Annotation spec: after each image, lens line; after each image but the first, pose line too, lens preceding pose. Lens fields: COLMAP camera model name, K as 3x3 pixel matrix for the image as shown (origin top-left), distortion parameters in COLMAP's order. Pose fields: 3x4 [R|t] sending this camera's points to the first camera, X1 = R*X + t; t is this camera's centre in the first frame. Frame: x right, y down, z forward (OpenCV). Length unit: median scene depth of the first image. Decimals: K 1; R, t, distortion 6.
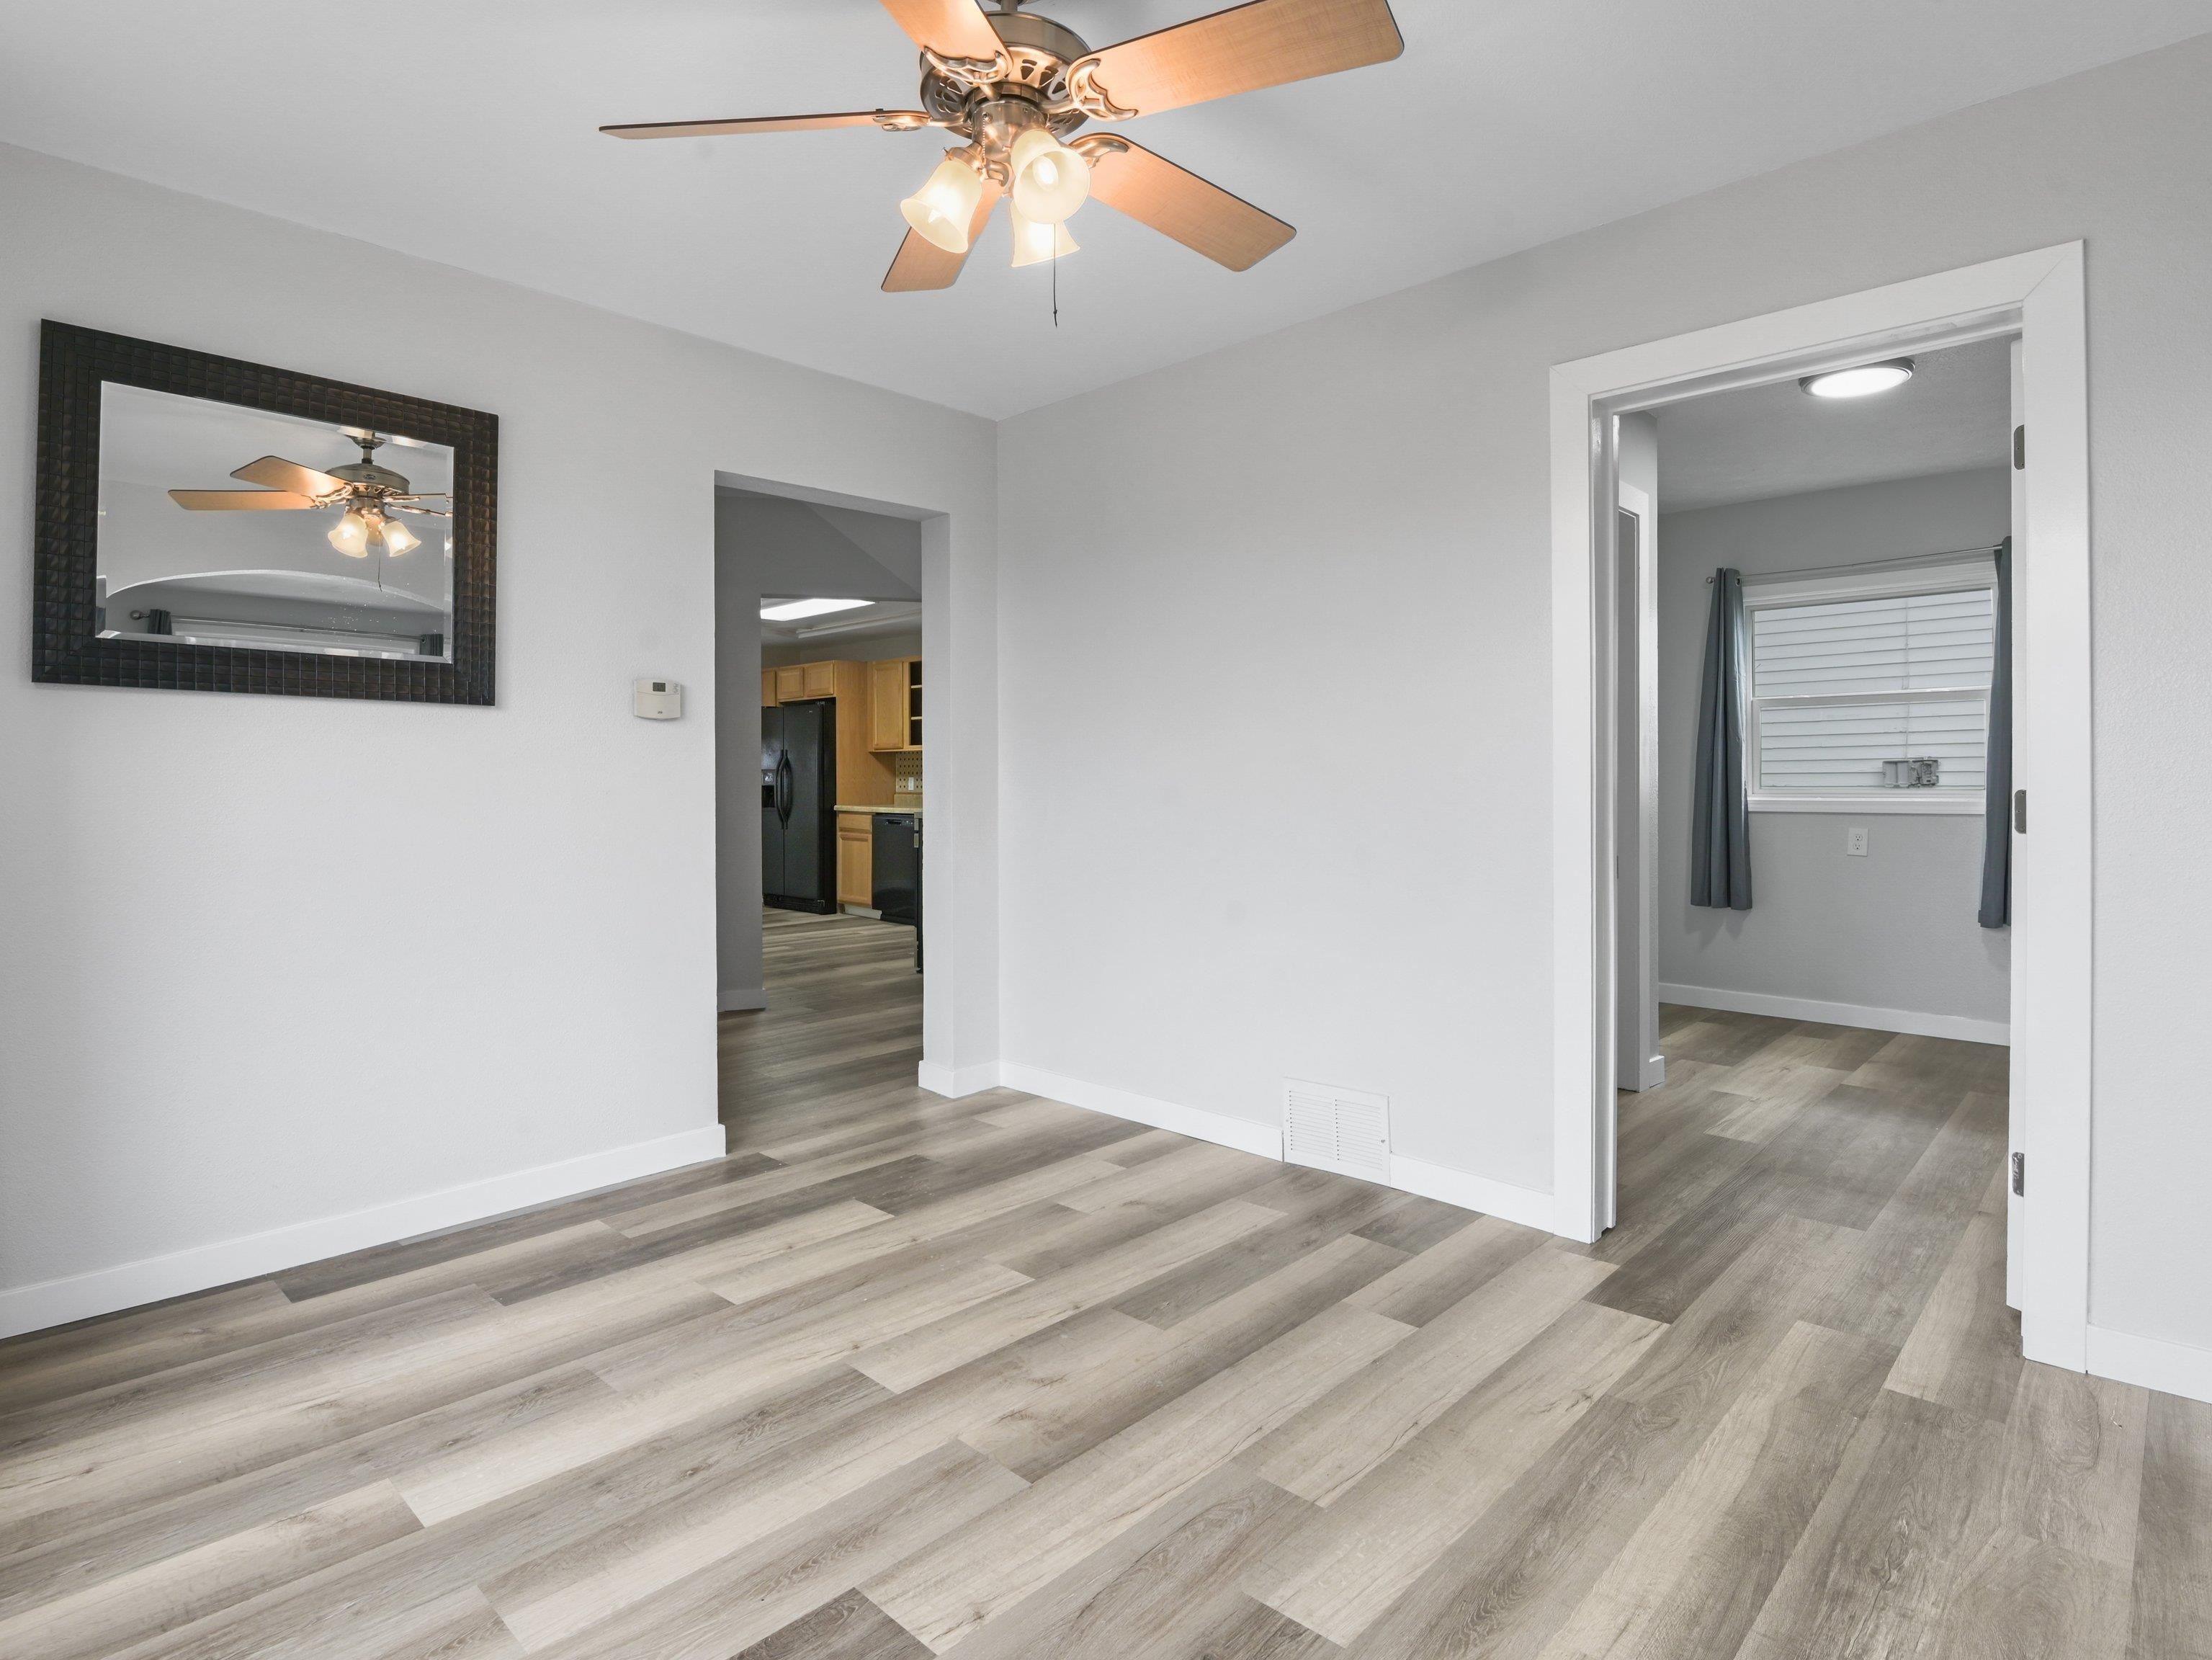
lens RADIAL K [[1157.3, 0, 1104.1], [0, 1157.3, 795.5], [0, 0, 1]] dist [-0.007302, -0.006996]
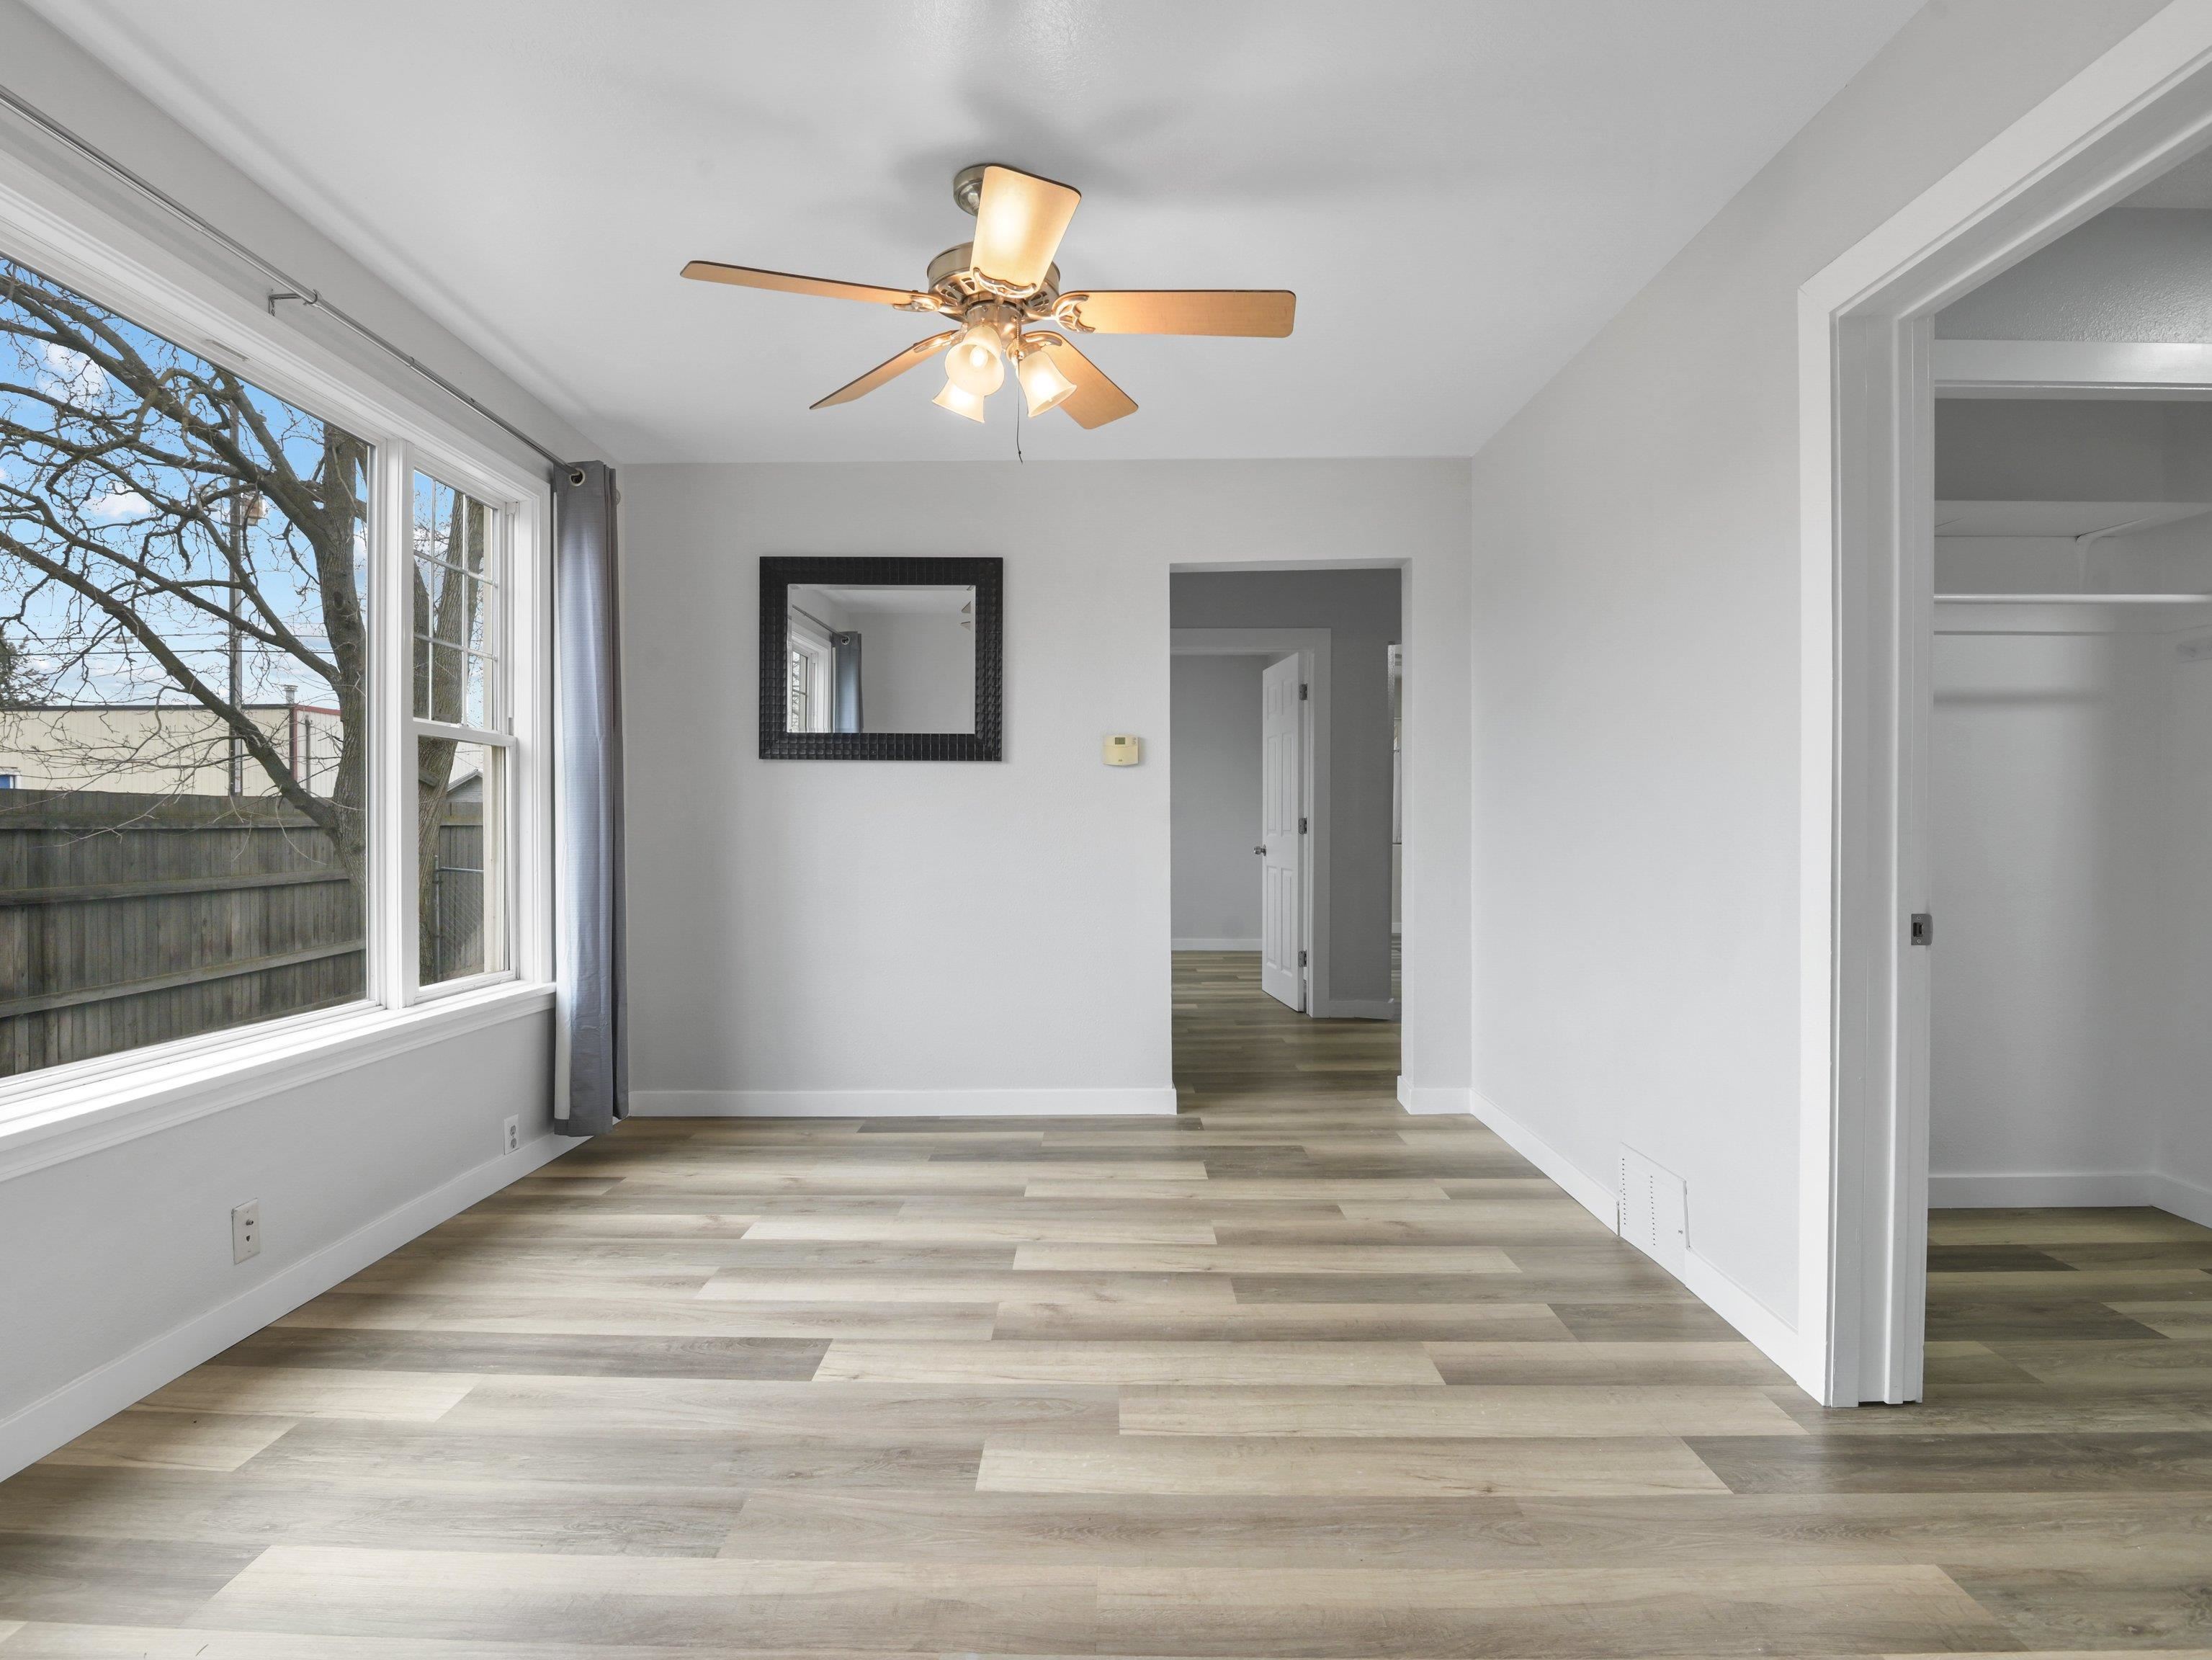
lens RADIAL K [[1157.3, 0, 1115.0], [0, 1157.3, 834.4], [0, 0, 1]] dist [-0.007302, -0.006996]
pose [[0.687680, 0.012229, -0.725911, 0.725366], [-0.007261, 0.999924, 0.009966, -0.001256], [0.725978, -0.001583, 0.687717, 0.135513]]
